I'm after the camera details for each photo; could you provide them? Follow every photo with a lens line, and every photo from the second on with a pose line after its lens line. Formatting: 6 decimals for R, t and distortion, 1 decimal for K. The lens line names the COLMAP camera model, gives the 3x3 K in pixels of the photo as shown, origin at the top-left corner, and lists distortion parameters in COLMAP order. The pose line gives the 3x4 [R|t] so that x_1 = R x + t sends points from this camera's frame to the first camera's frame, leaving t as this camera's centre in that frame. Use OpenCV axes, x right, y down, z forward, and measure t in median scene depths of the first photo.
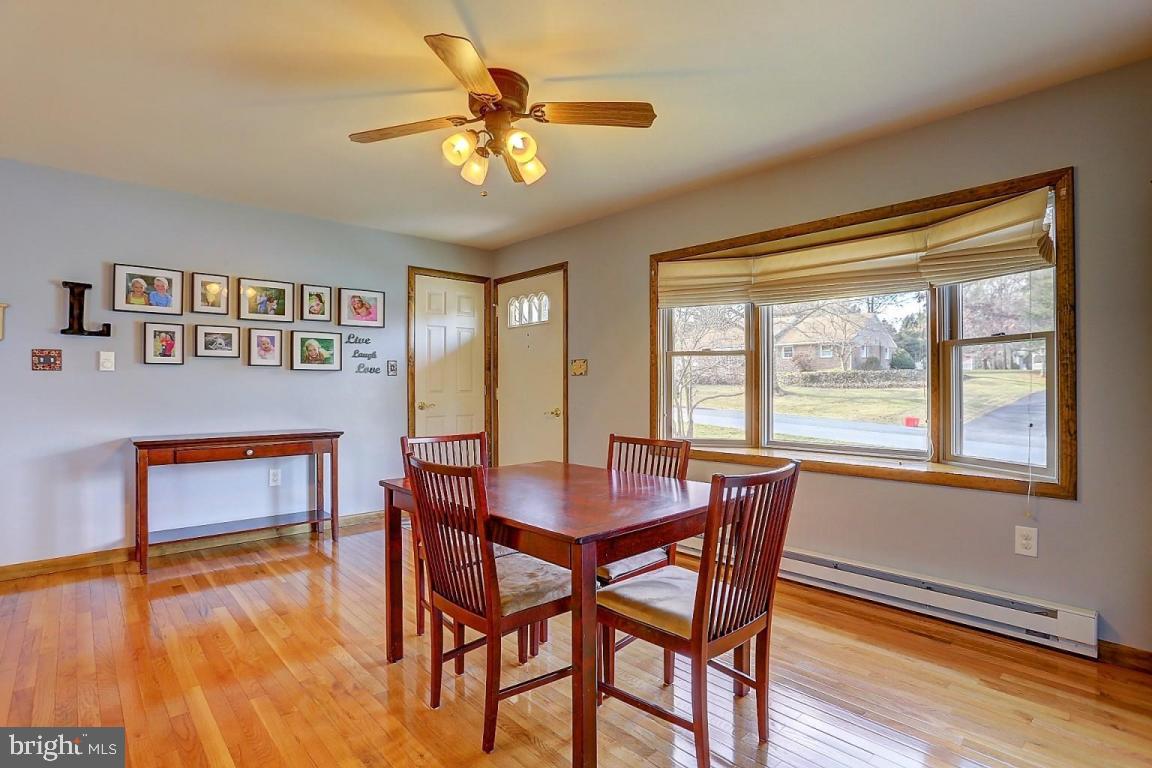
lens RADIAL K [[571.2, 0, 571.3], [0, 571.2, 381.9], [0, 0, 1]] dist [-0.061077, 0.019145]
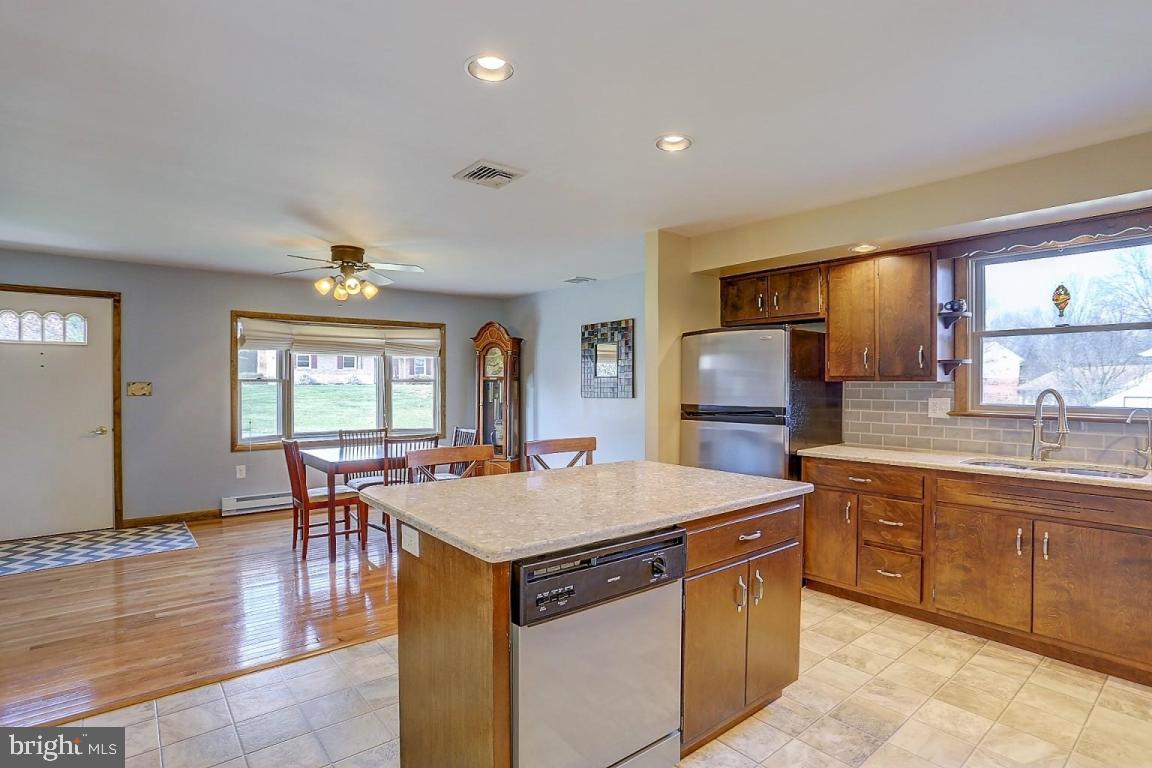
lens RADIAL K [[571.2, 0, 581.0], [0, 571.2, 385.4], [0, 0, 1]] dist [-0.061077, 0.019145]
pose [[0.071044, -0.002508, 0.997470, -1.226225], [-0.002354, 0.999994, 0.002682, -0.043993], [-0.997470, -0.002539, 0.071037, 0.033536]]
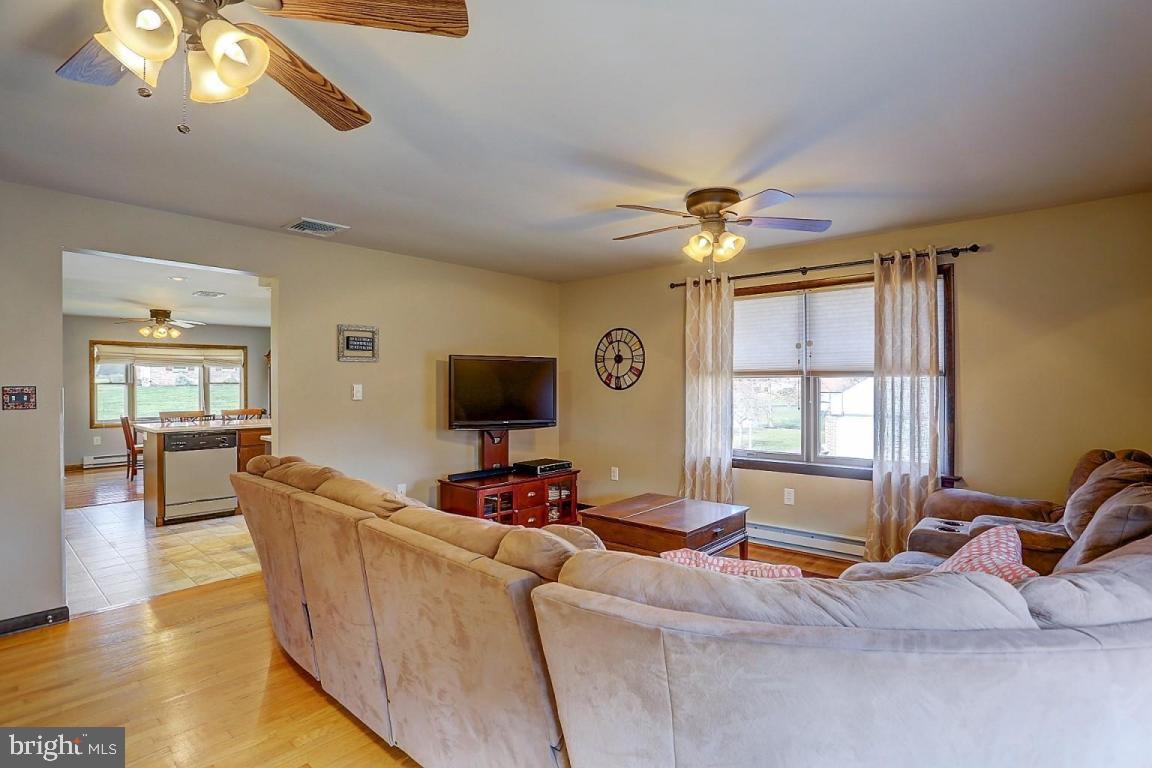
lens RADIAL K [[571.2, 0, 598.8], [0, 571.2, 386.0], [0, 0, 1]] dist [-0.061077, 0.019145]
pose [[-0.099577, -0.002769, 0.995026, -2.332280], [0.000824, 0.999996, 0.002865, -0.046180], [-0.995030, 0.001105, -0.099574, -0.839806]]
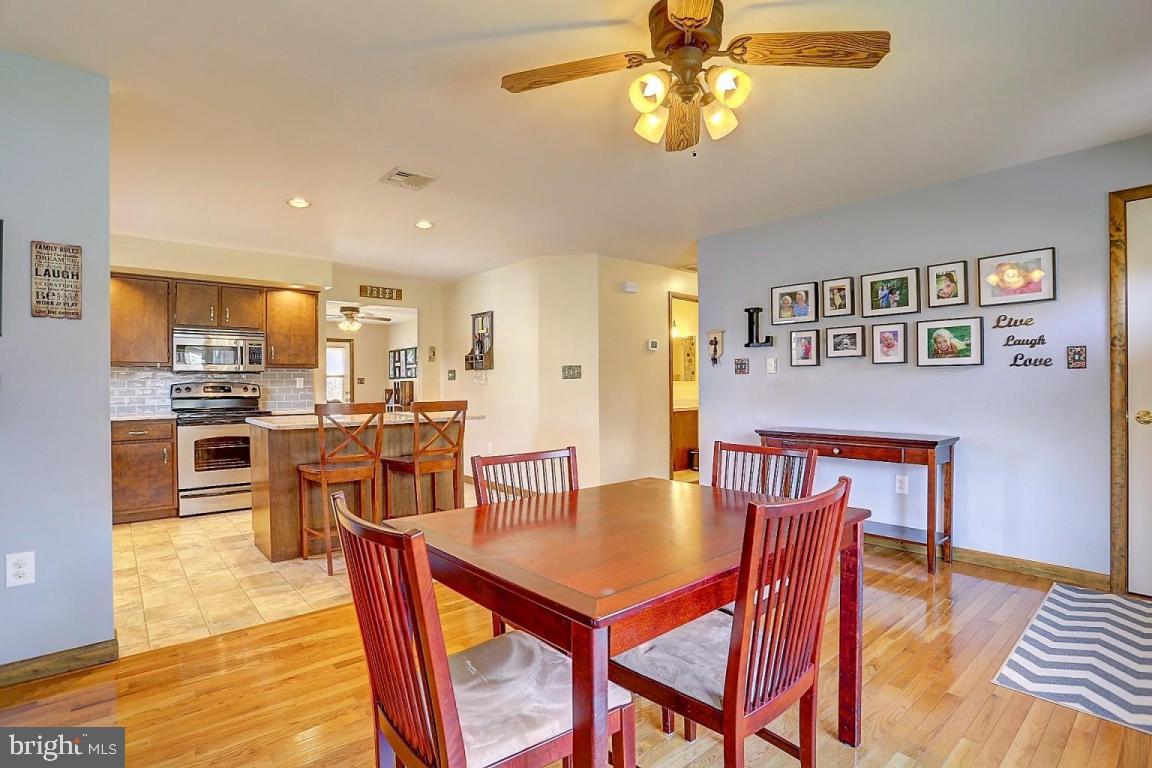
lens RADIAL K [[571.2, 0, 585.1], [0, 571.2, 382.7], [0, 0, 1]] dist [-0.061077, 0.019145]
pose [[-0.046074, -0.003184, -0.998933, 0.407992], [0.008858, 0.999954, -0.003596, 0.002895], [0.998899, -0.009014, -0.046044, 0.528481]]
